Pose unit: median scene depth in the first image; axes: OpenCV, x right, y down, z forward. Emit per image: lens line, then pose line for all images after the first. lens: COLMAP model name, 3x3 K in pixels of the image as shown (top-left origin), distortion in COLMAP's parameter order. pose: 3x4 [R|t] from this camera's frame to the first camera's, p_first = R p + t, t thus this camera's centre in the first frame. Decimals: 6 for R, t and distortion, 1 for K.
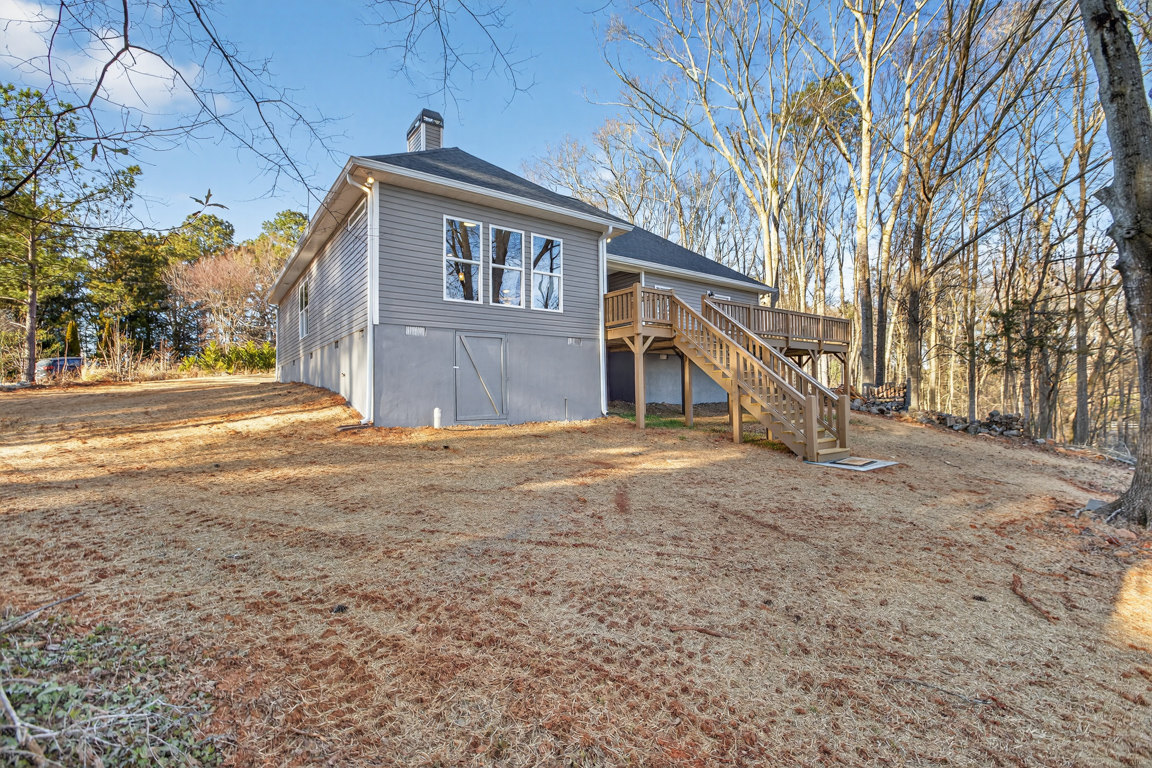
lens RADIAL K [[521.9, 0, 575.7], [0, 521.9, 374.9], [0, 0, 1]] dist [-0.000557, 0.000383]
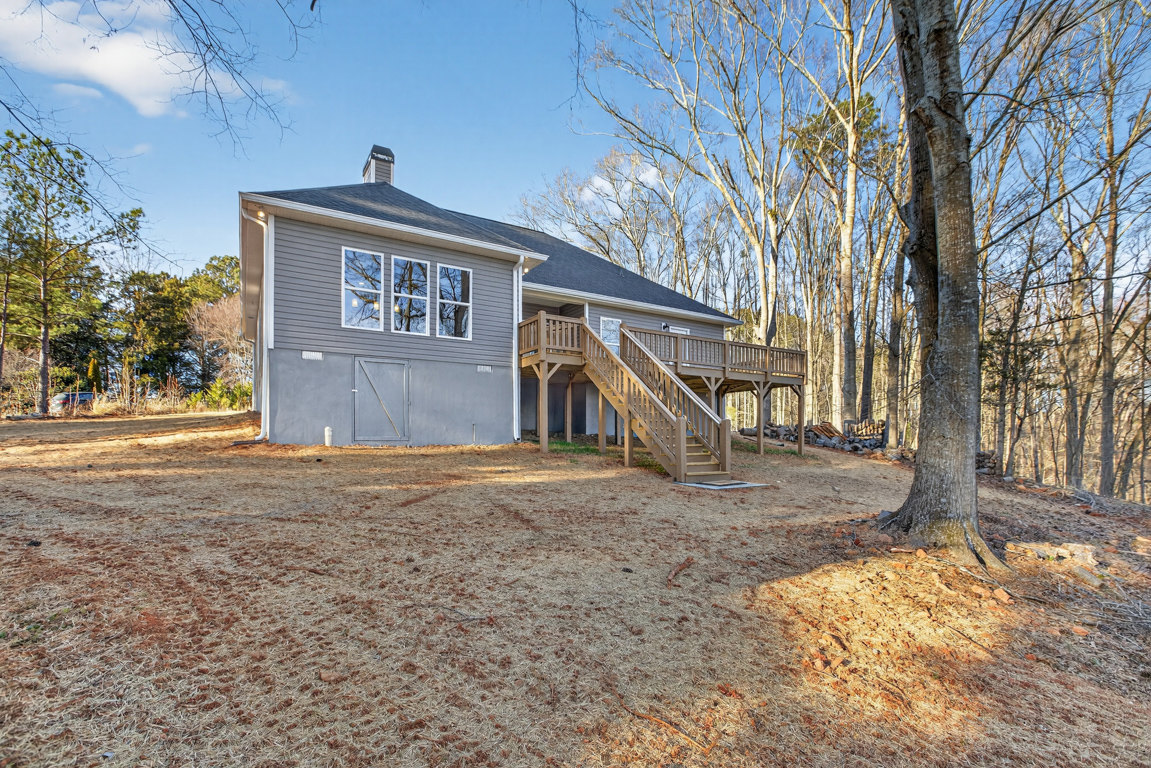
lens RADIAL K [[537.3, 0, 560.7], [0, 537.3, 428.1], [0, 0, 1]] dist [0.000154, 0.000614]
pose [[0.997232, 0.008843, -0.073828, 0.136607], [-0.007374, 0.999770, 0.020153, 0.018656], [0.073990, -0.019552, 0.997067, -0.031484]]
